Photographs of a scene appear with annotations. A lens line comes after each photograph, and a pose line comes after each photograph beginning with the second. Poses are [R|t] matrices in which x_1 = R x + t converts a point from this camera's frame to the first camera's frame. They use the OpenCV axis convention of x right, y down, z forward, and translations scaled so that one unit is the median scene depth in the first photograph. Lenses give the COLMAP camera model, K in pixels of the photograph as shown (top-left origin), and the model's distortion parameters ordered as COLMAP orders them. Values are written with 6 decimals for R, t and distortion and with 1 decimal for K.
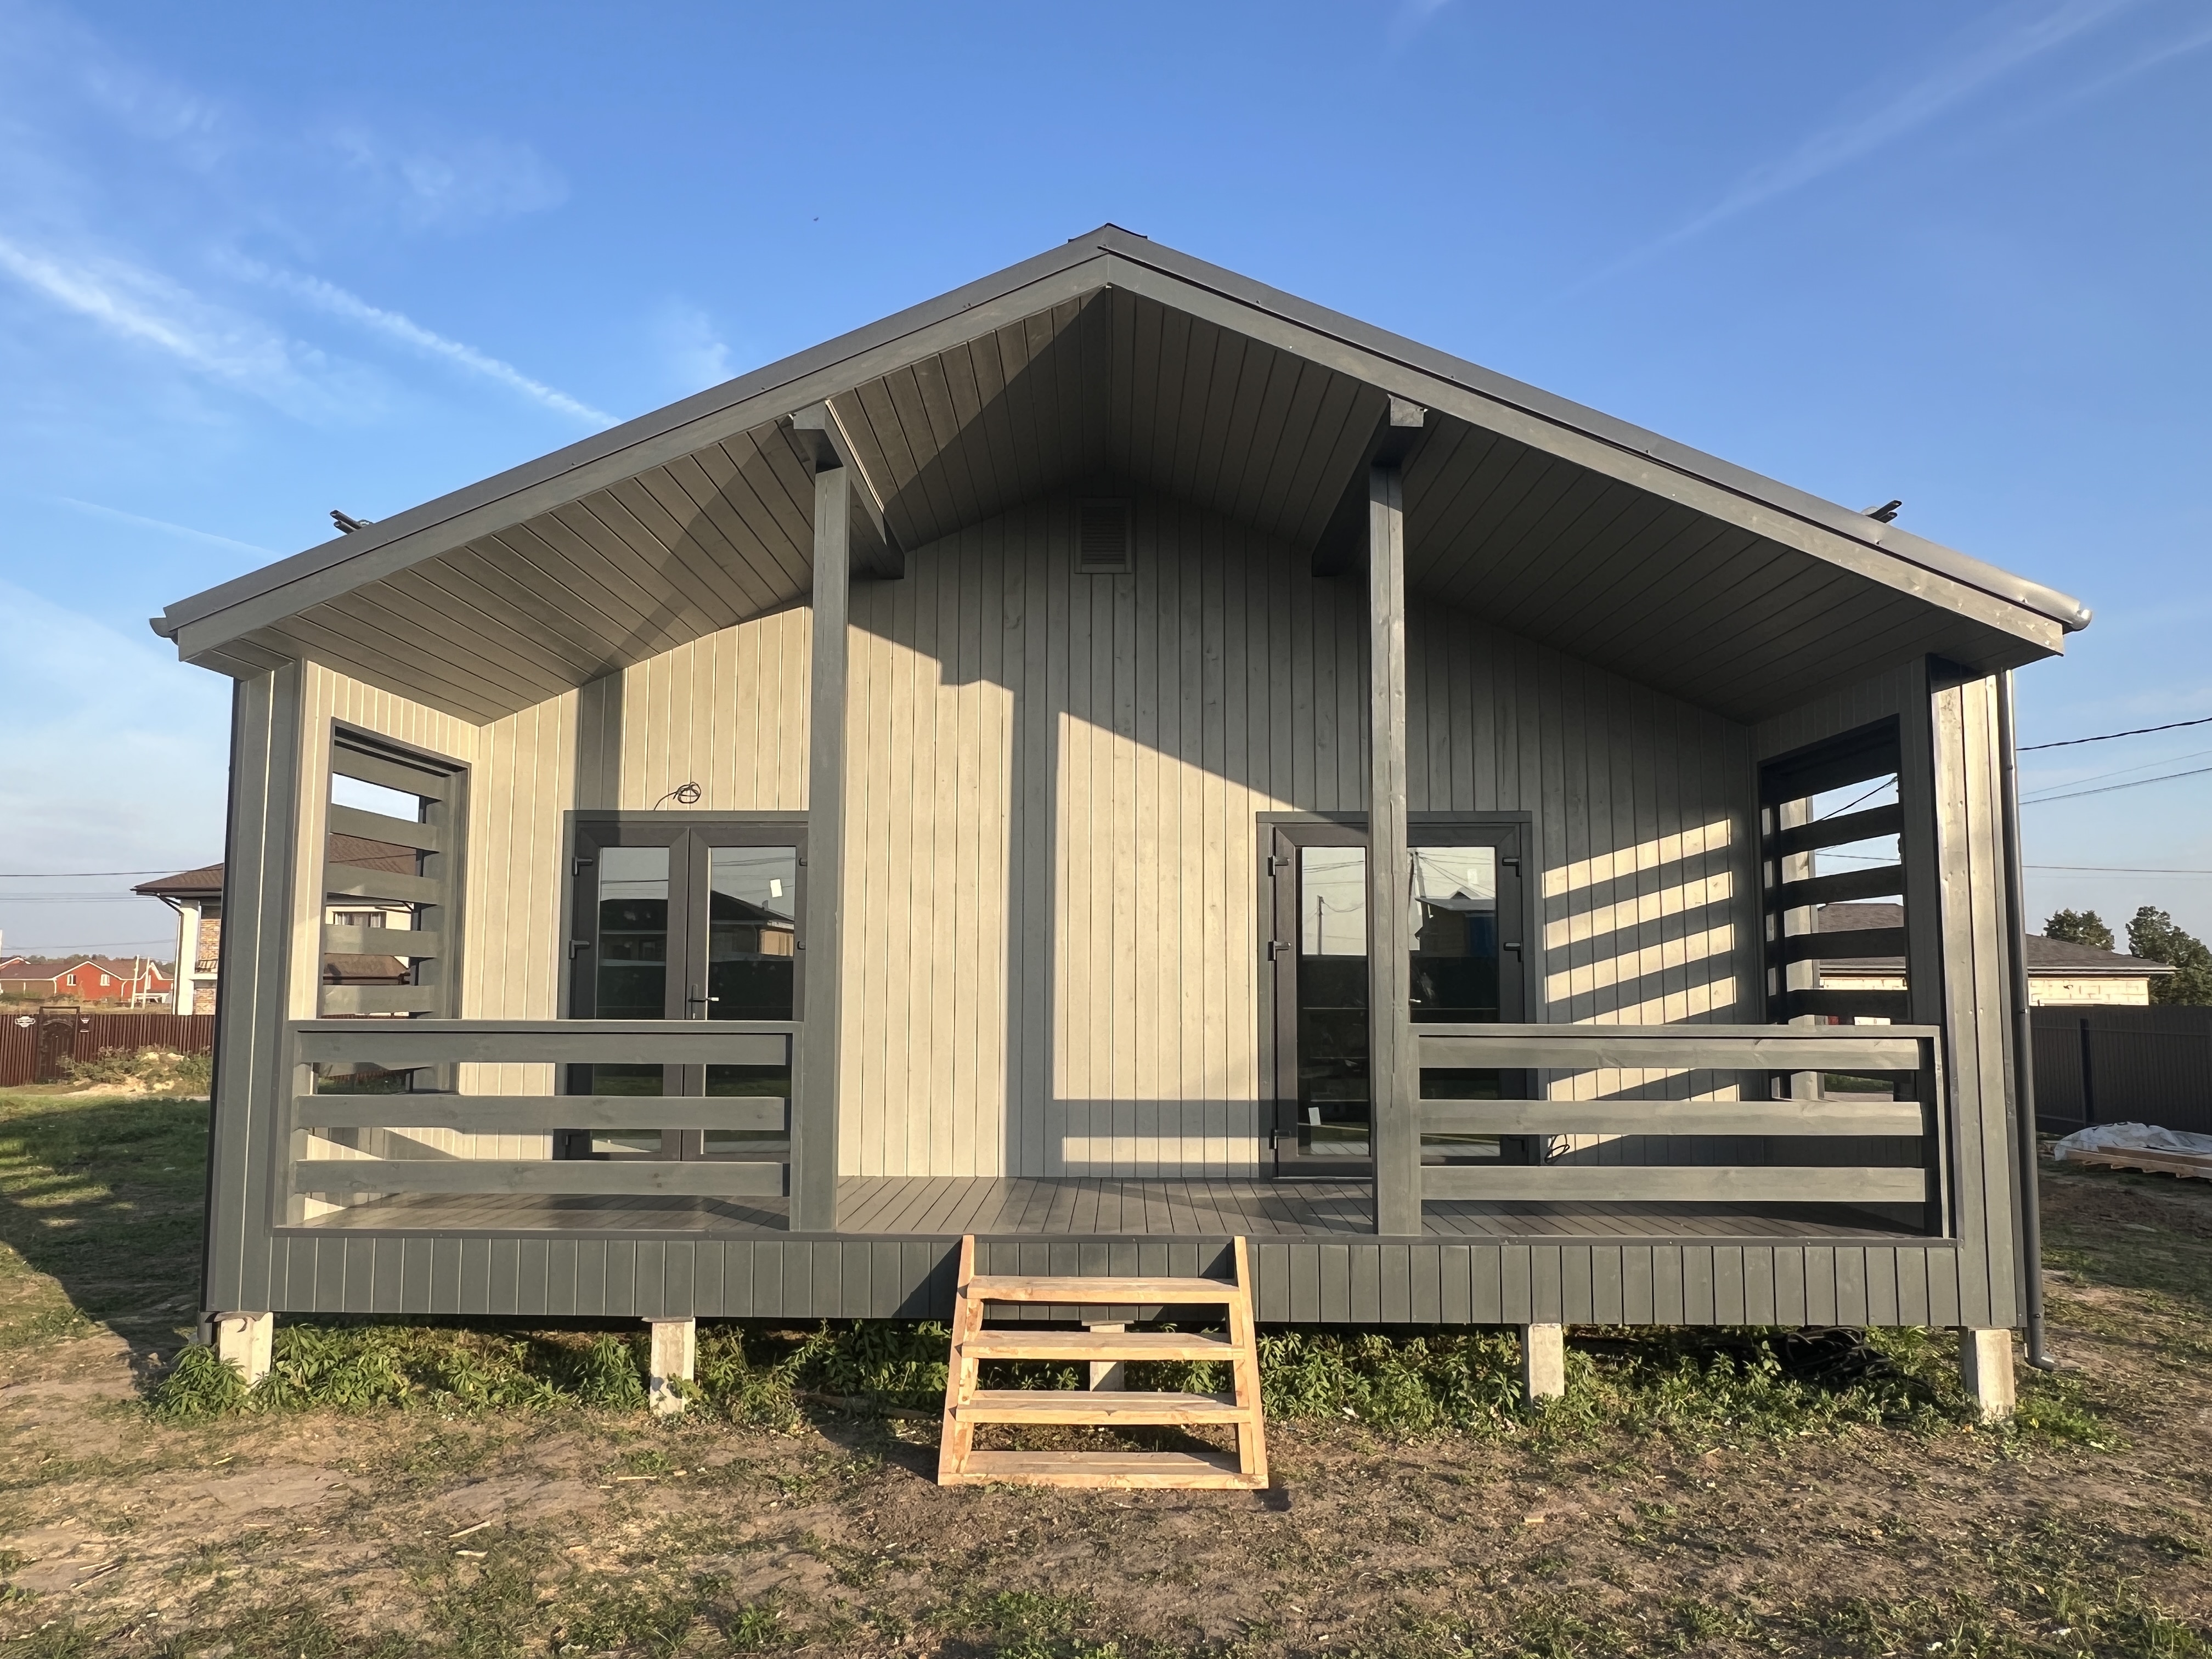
lens RADIAL K [[1441.0, 0, 1094.0], [0, 1441.0, 856.4], [0, 0, 1]] dist [-0.001470, -0.001599]
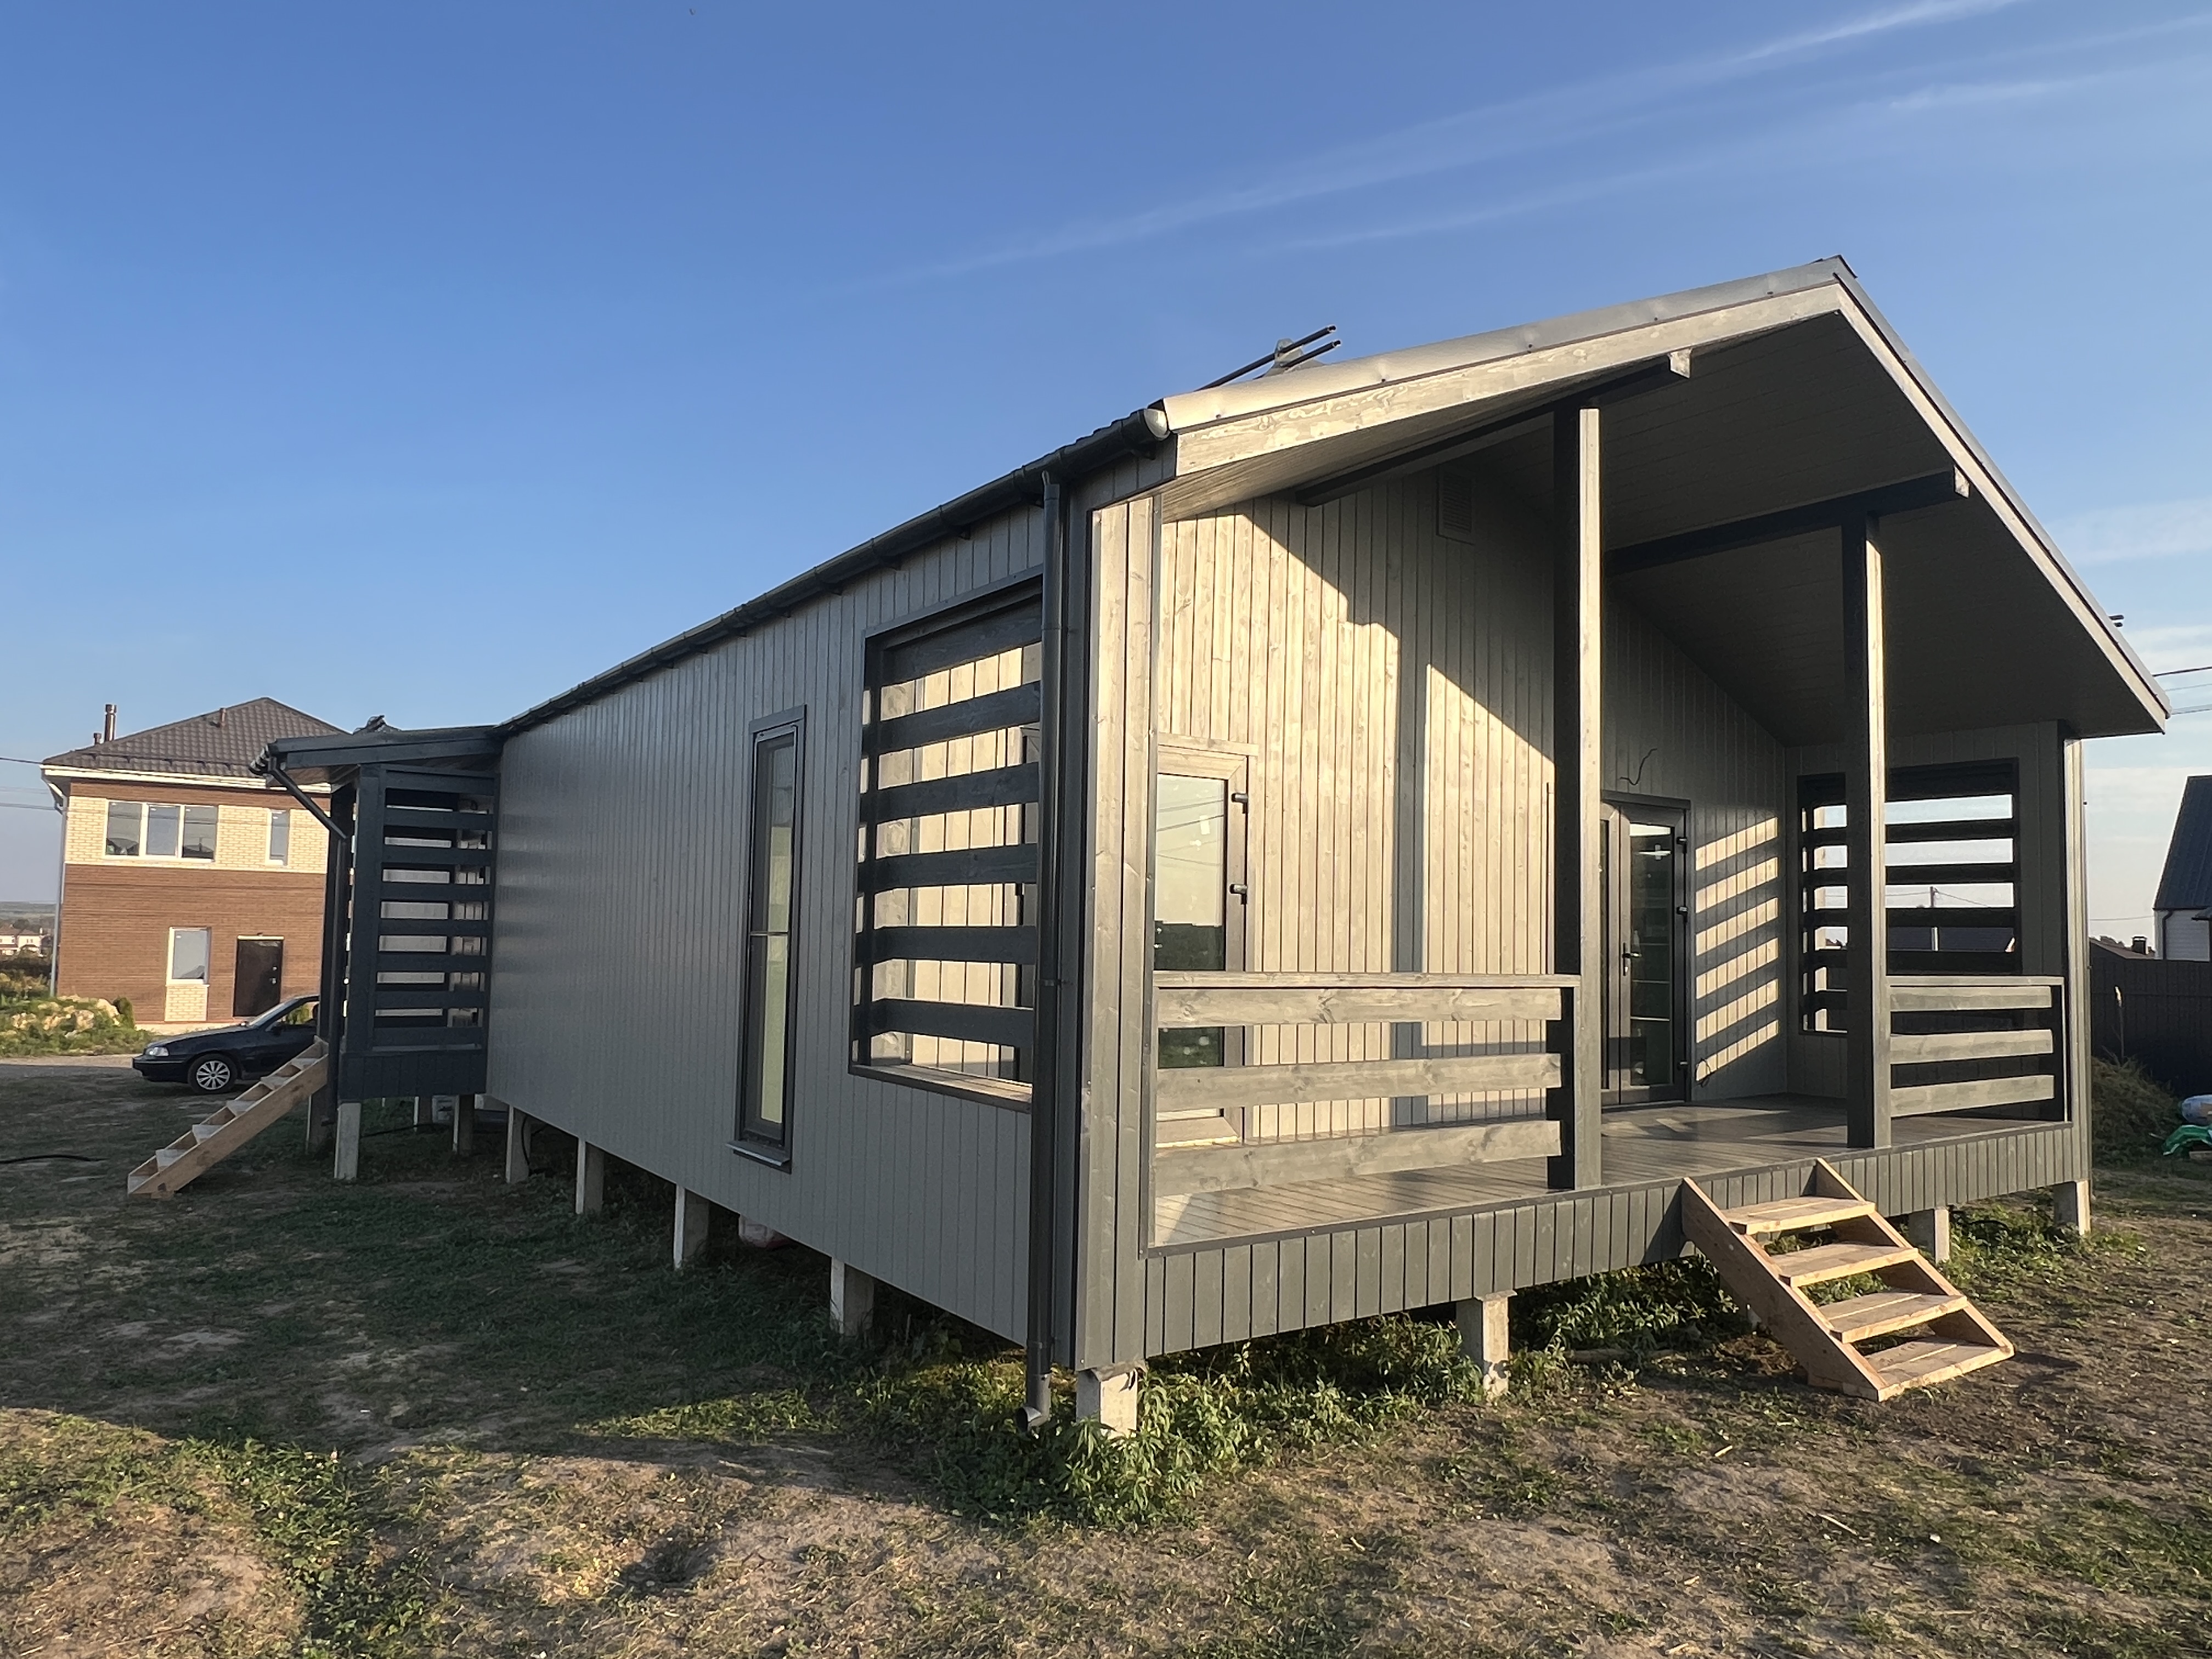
lens RADIAL K [[1406.6, 0, 1093.5], [0, 1406.6, 850.3], [0, 0, 1]] dist [-0.003262, 0.000534]
pose [[0.807210, 0.051785, 0.587988, -1.004664], [-0.069979, 0.997515, 0.008217, 0.045169], [-0.586101, -0.047780, 0.808828, 0.418333]]
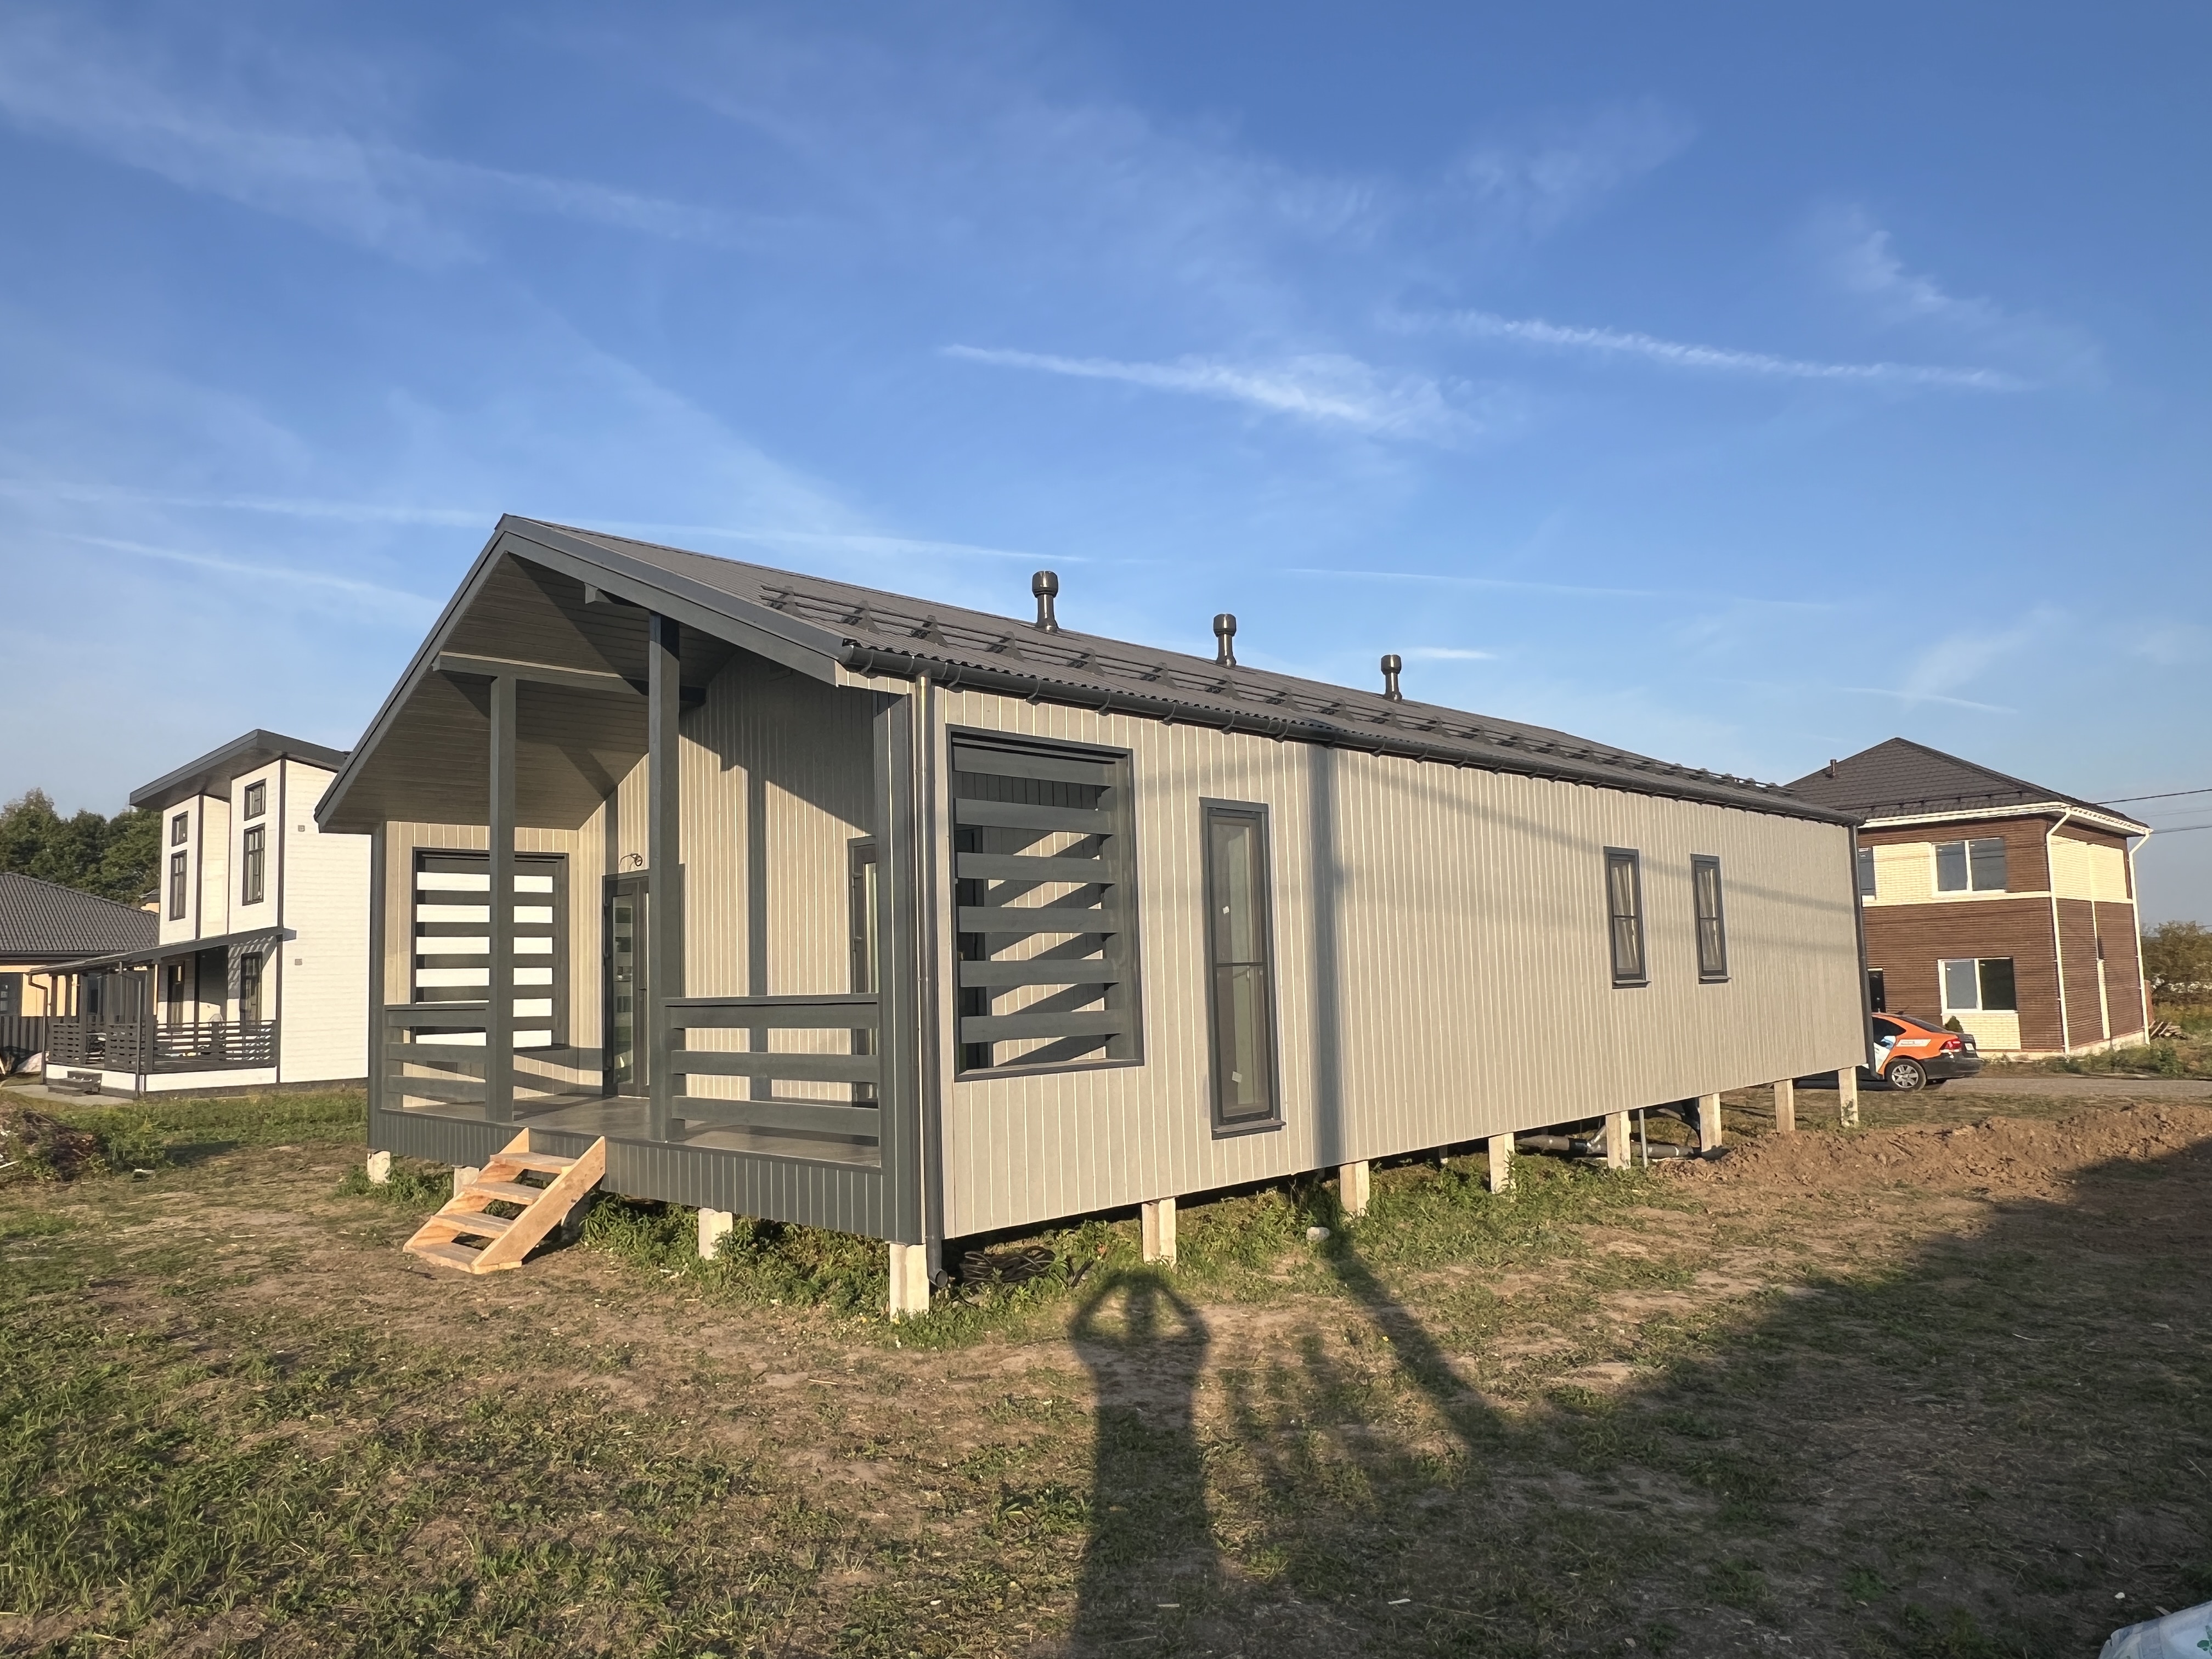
lens RADIAL K [[1441.6, 0, 1097.3], [0, 1441.6, 859.3], [0, 0, 1]] dist [-0.002241, -0.002082]
pose [[0.724942, -0.080676, -0.684070, 1.501465], [0.090434, 0.995668, -0.021587, 0.046335], [0.682848, -0.046214, 0.729097, 0.235815]]
